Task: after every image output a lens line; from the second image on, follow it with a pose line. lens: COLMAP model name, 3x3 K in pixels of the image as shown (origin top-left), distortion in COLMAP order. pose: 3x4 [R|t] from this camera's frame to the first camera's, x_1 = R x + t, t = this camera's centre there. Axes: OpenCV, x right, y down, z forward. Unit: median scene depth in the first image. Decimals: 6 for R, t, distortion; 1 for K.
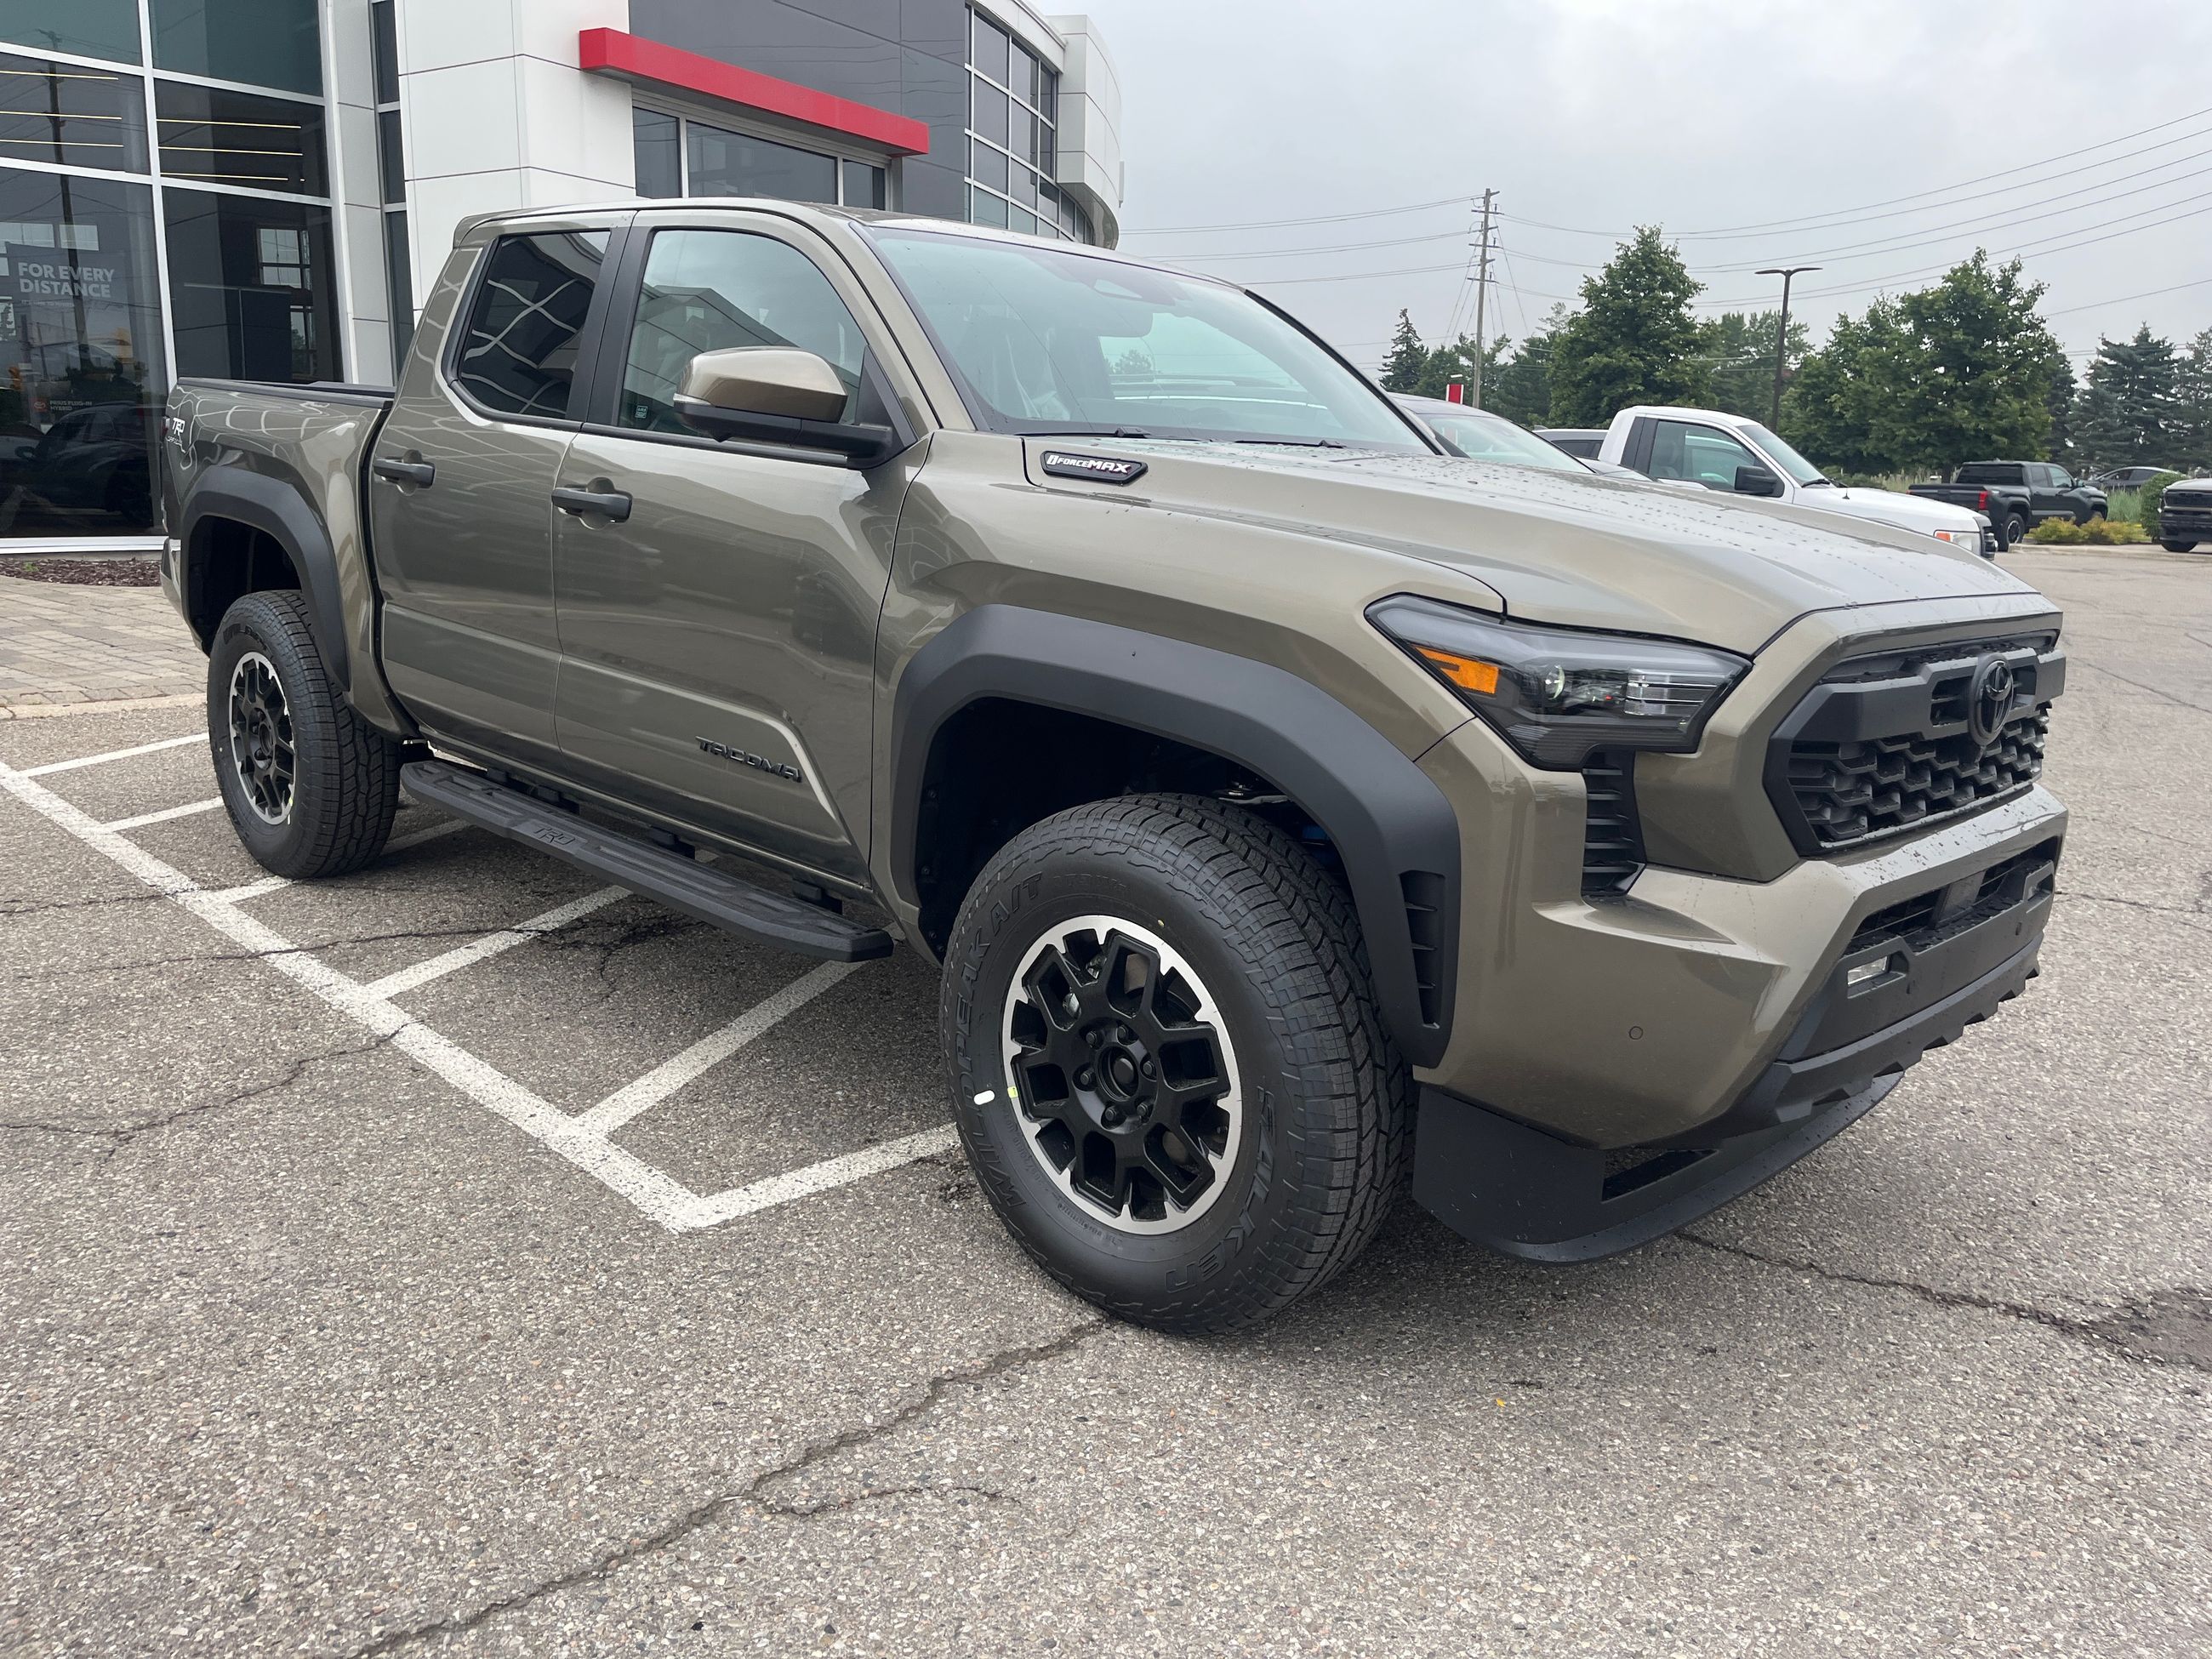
lens RADIAL K [[1673.6, 0, 1149.0], [0, 1673.6, 828.2], [0, 0, 1]] dist [0.044621, -0.082120]
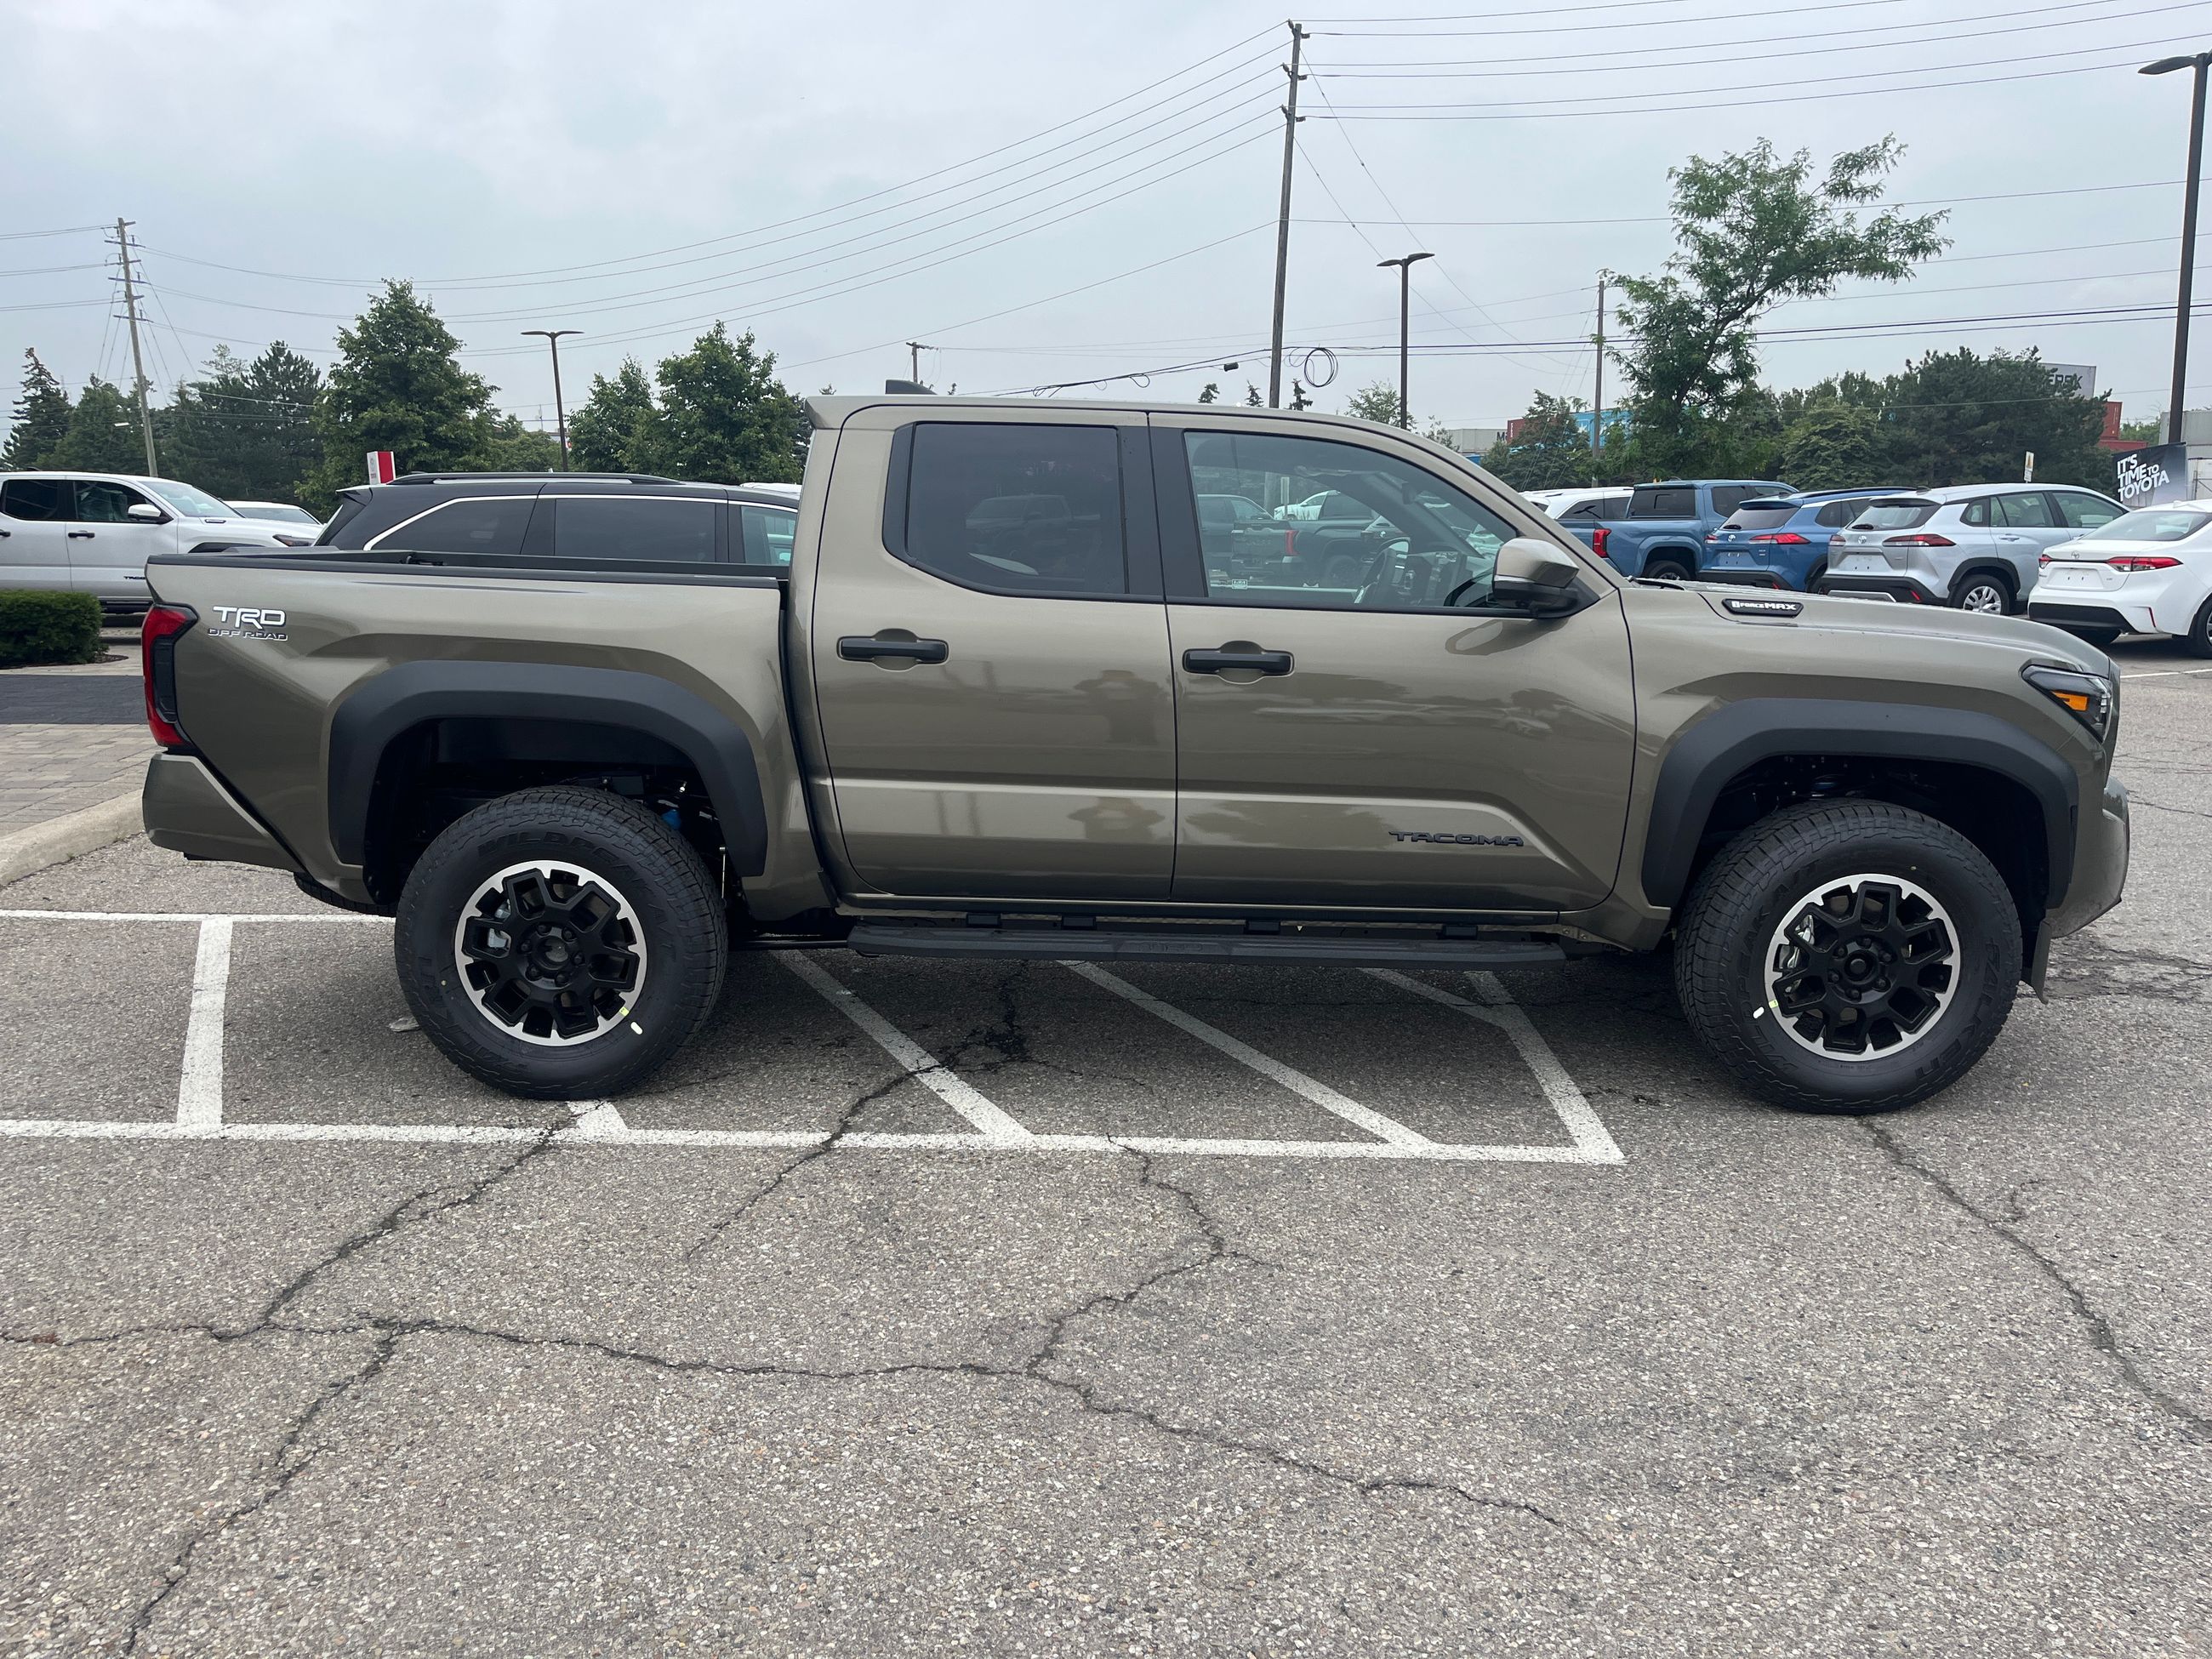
lens RADIAL K [[1673.6, 0, 1149.0], [0, 1673.6, 828.2], [0, 0, 1]] dist [0.044621, -0.082120]
pose [[0.721304, -0.155858, 0.674855, -0.105931], [0.172280, 0.984103, 0.043142, -0.011931], [-0.670851, 0.085145, 0.736688, 0.014836]]
